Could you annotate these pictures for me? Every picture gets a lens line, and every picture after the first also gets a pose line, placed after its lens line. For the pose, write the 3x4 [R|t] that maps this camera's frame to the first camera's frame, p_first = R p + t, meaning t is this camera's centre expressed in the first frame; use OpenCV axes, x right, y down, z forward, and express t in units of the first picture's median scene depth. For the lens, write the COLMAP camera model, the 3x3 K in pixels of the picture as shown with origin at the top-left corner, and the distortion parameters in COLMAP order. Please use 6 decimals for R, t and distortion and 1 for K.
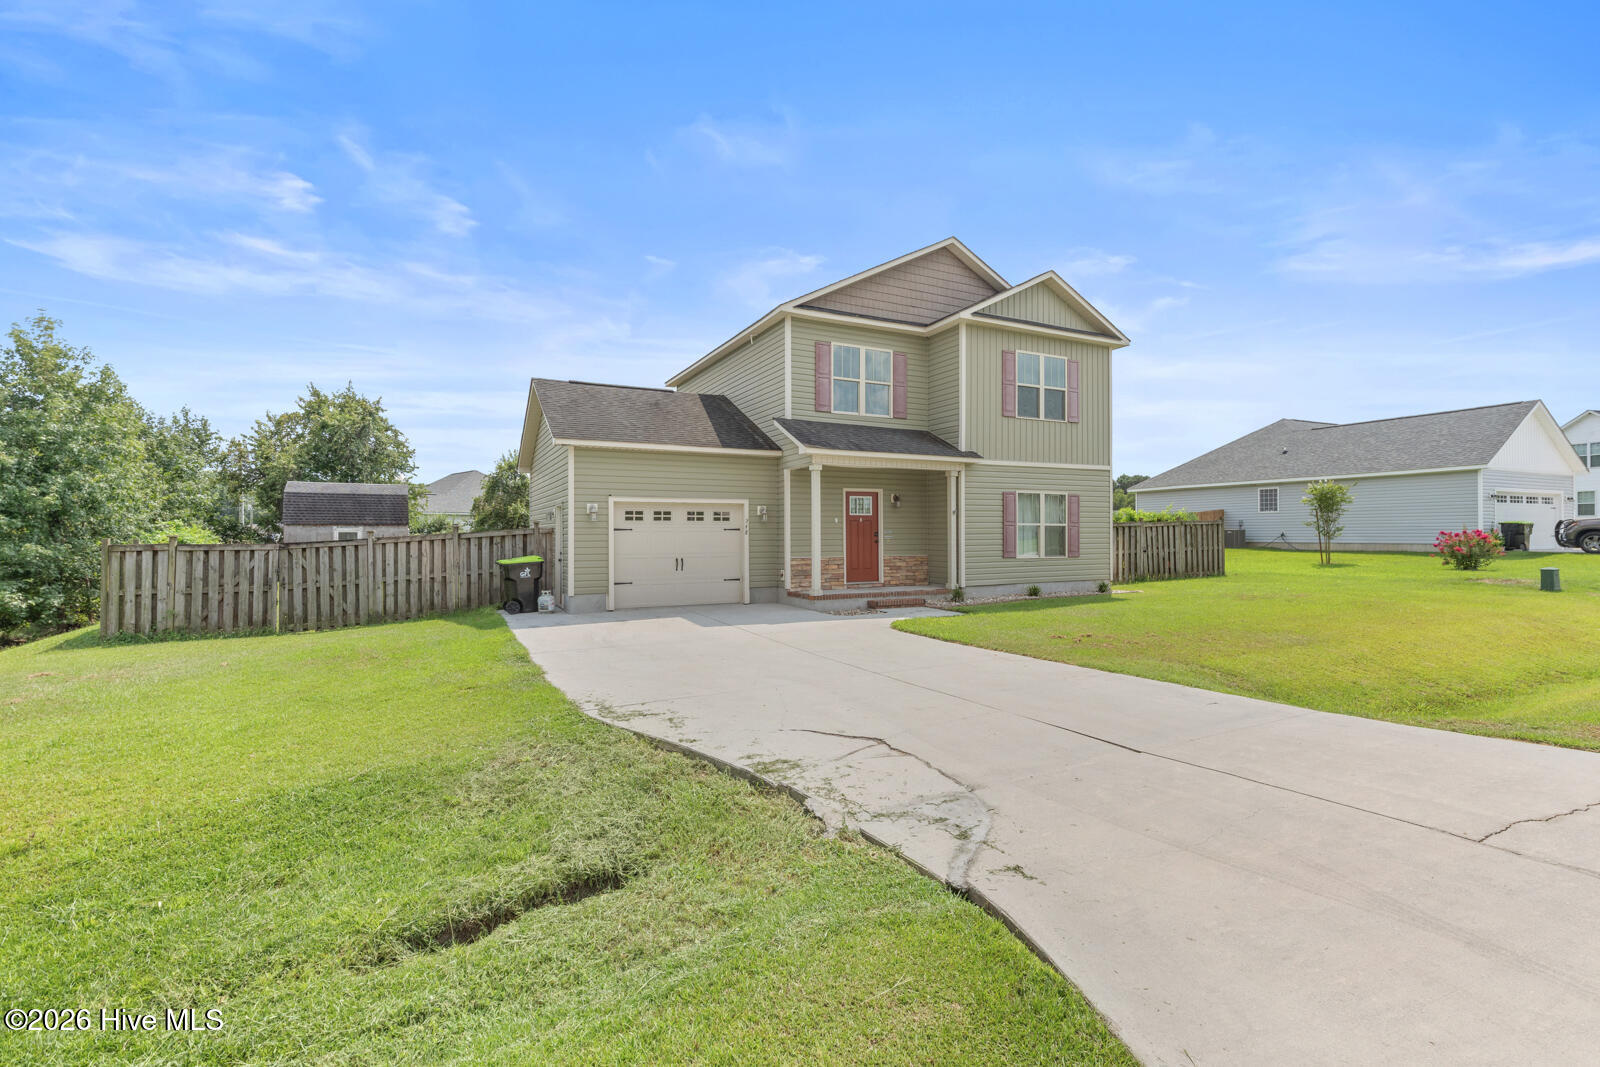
lens RADIAL K [[722.5, 0, 798.4], [0, 722.5, 530.9], [0, 0, 1]] dist [0.014809, 0.000369]
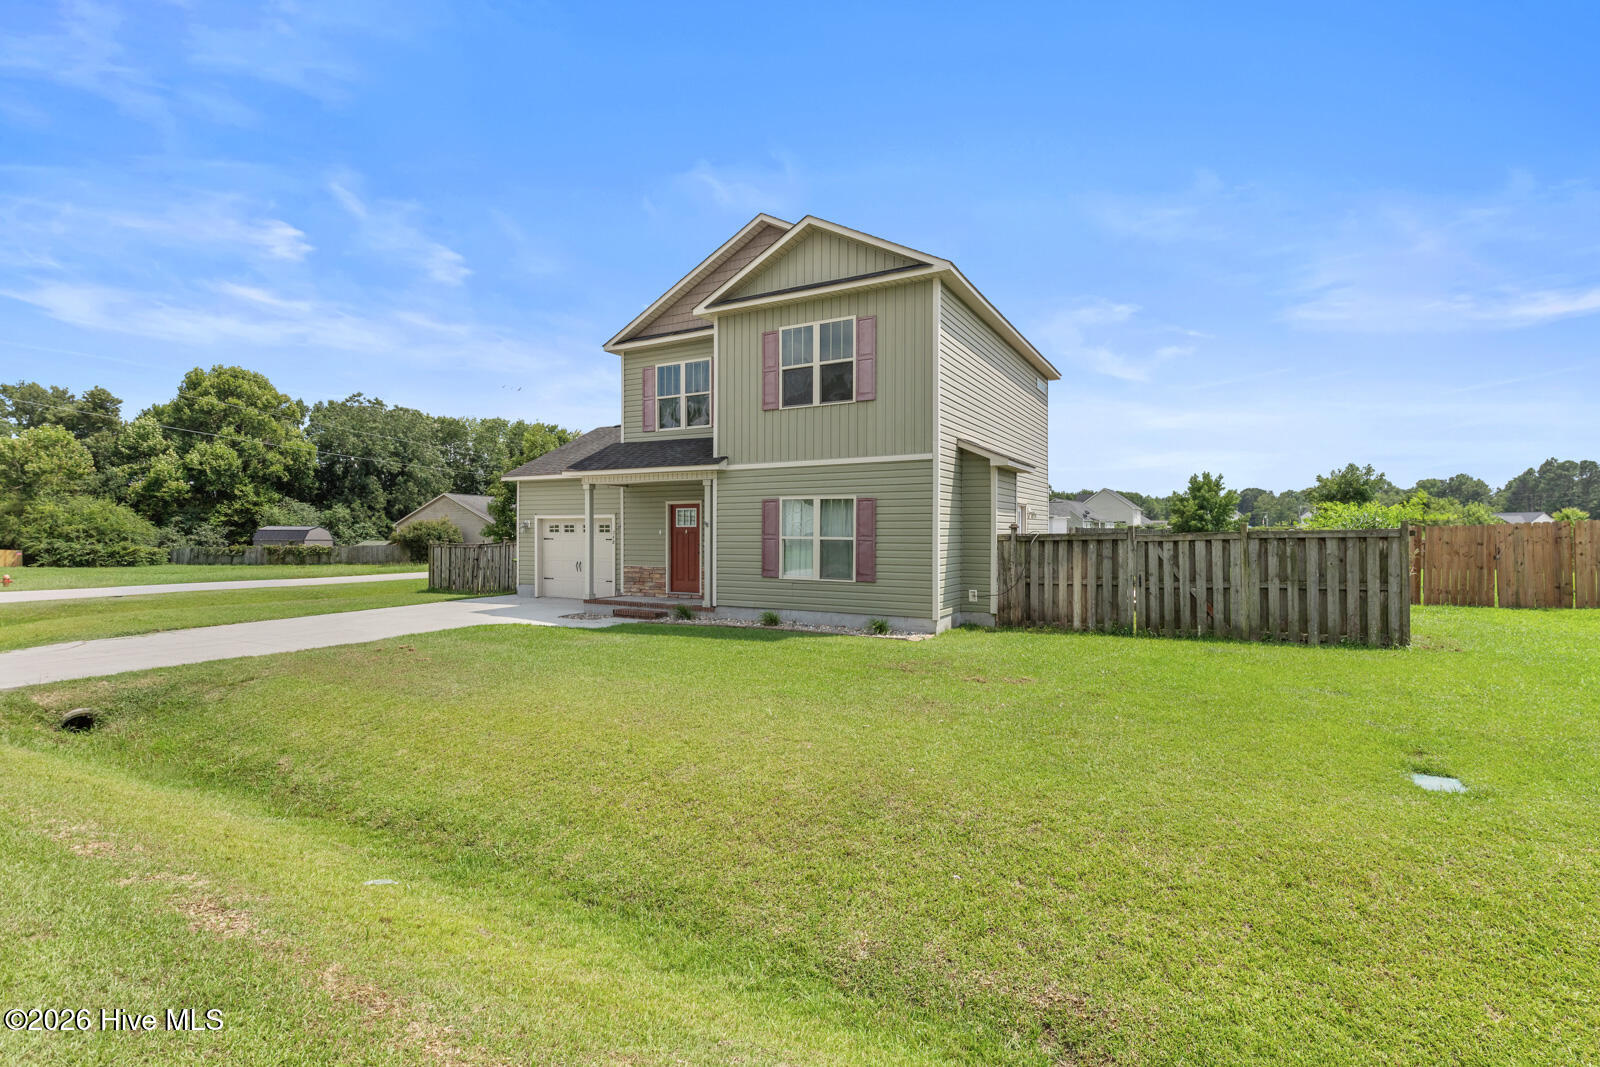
lens RADIAL K [[722.5, 0, 801.5], [0, 722.5, 528.4], [0, 0, 1]] dist [0.014809, 0.000369]
pose [[0.544961, 0.002399, -0.838458, 1.004897], [0.001948, 0.999990, 0.004127, -0.022963], [0.838459, -0.003882, 0.544951, 0.563730]]
